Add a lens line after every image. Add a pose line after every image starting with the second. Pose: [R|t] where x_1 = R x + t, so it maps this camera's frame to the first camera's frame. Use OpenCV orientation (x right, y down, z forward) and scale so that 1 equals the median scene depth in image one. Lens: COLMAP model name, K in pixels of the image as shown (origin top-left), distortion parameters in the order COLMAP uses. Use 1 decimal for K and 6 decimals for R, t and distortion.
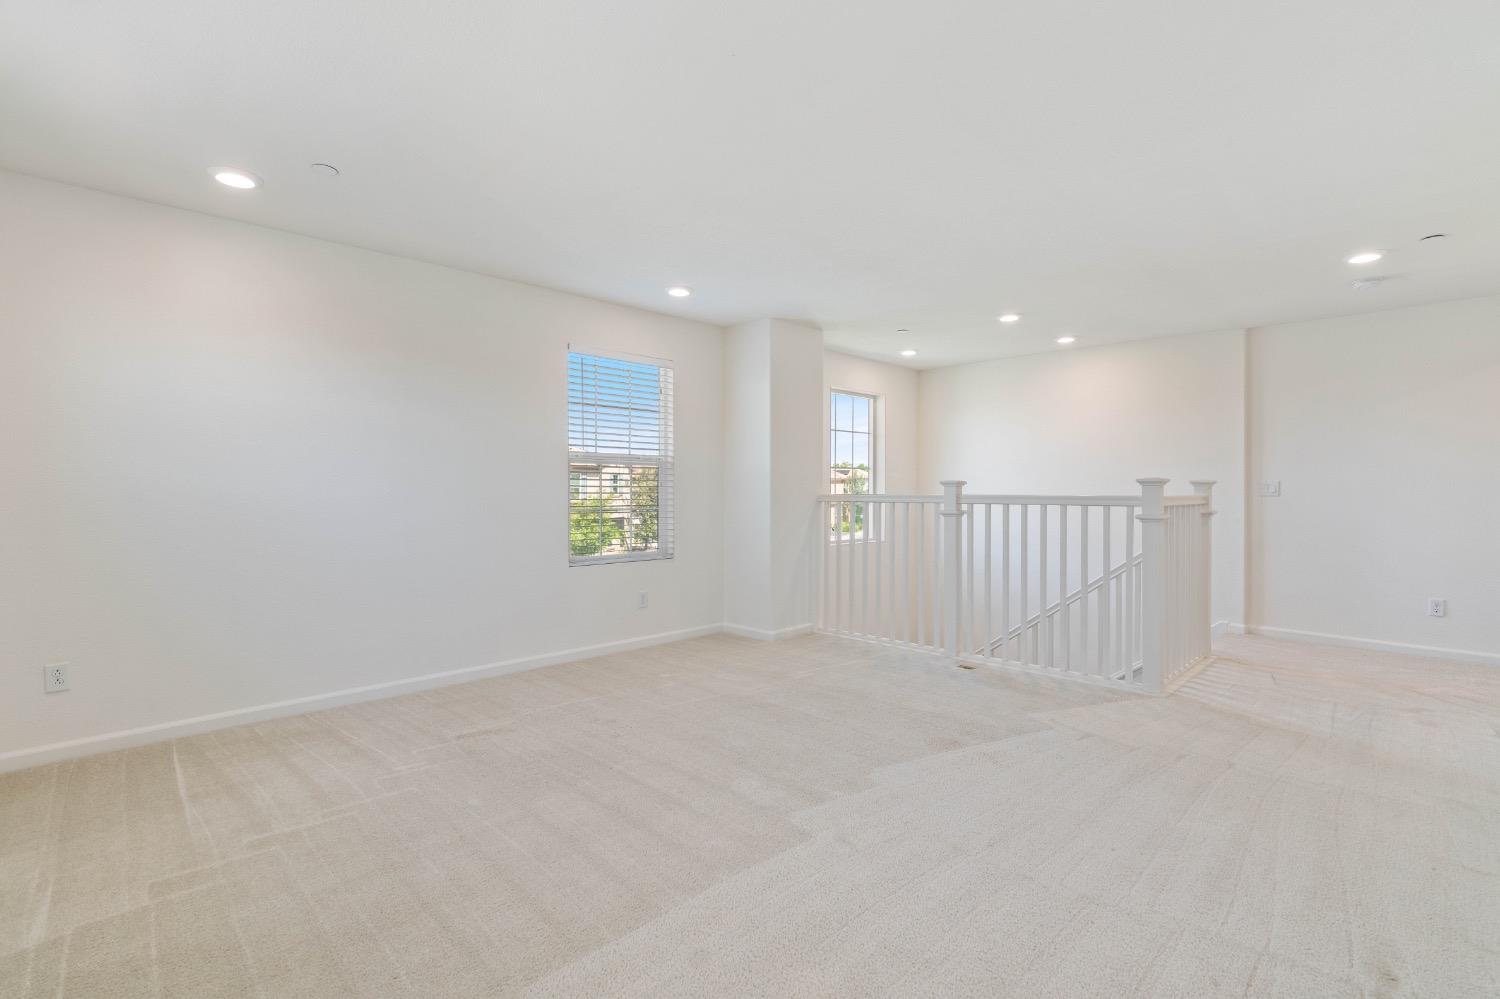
lens RADIAL K [[698.5, 0, 746.2], [0, 698.5, 500.1], [0, 0, 1]] dist [-0.063911, 0.018101]
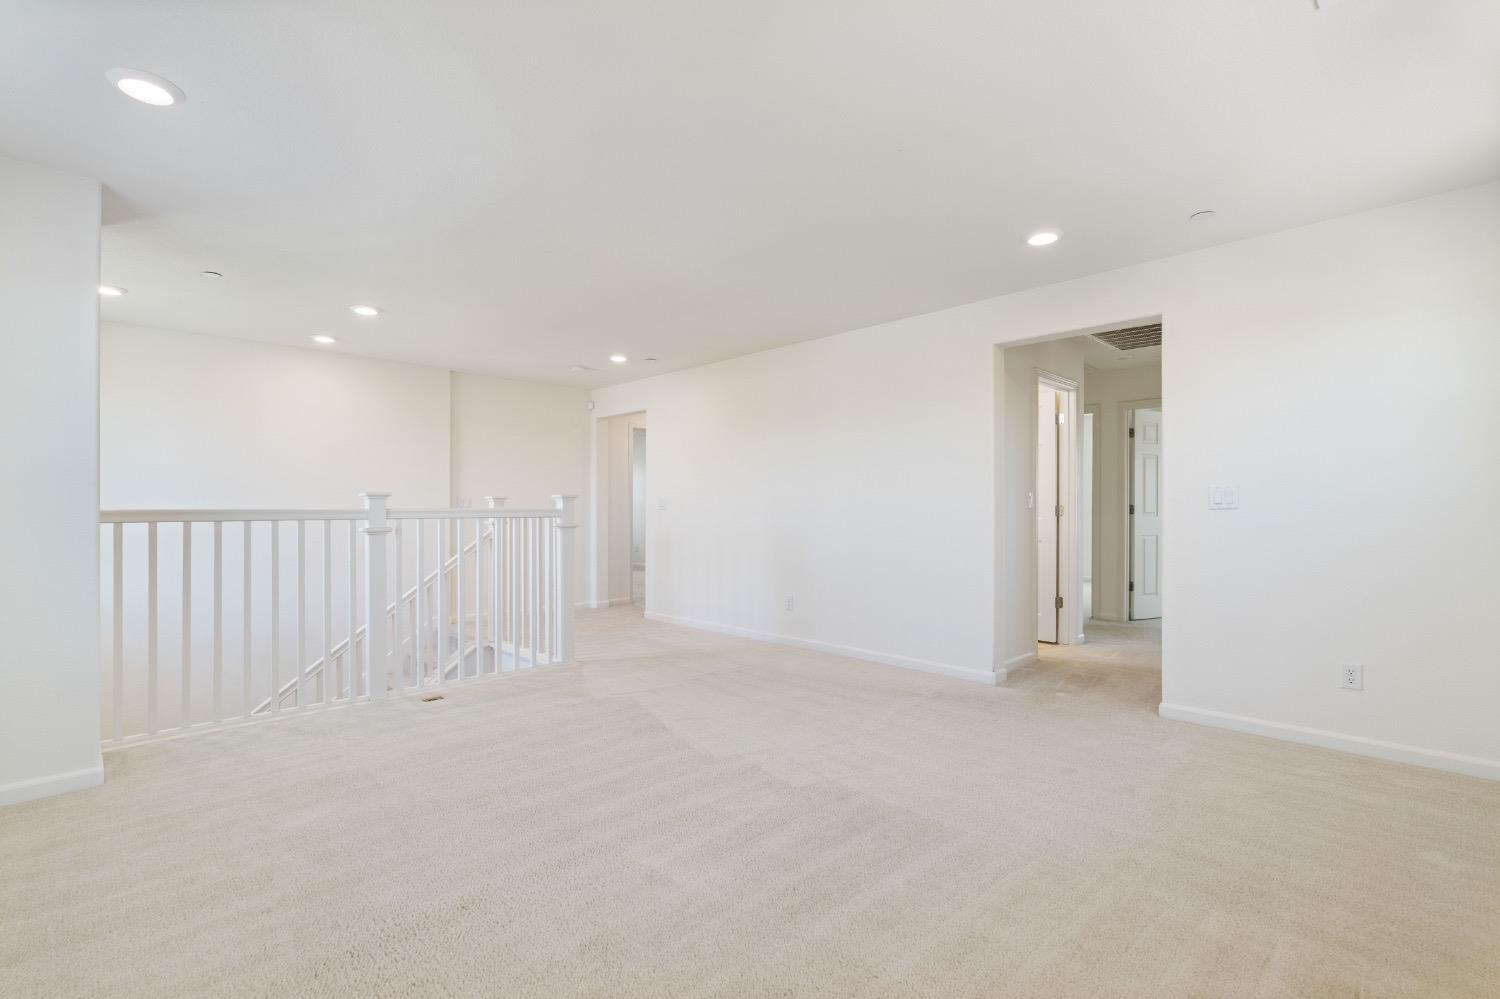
lens RADIAL K [[698.5, 0, 746.2], [0, 698.5, 500.1], [0, 0, 1]] dist [-0.063911, 0.018101]
pose [[-0.091154, 0.004997, 0.995824, -0.495002], [0.010157, 0.999940, -0.004088, -0.009932], [-0.995785, 0.009742, -0.091199, 0.543744]]
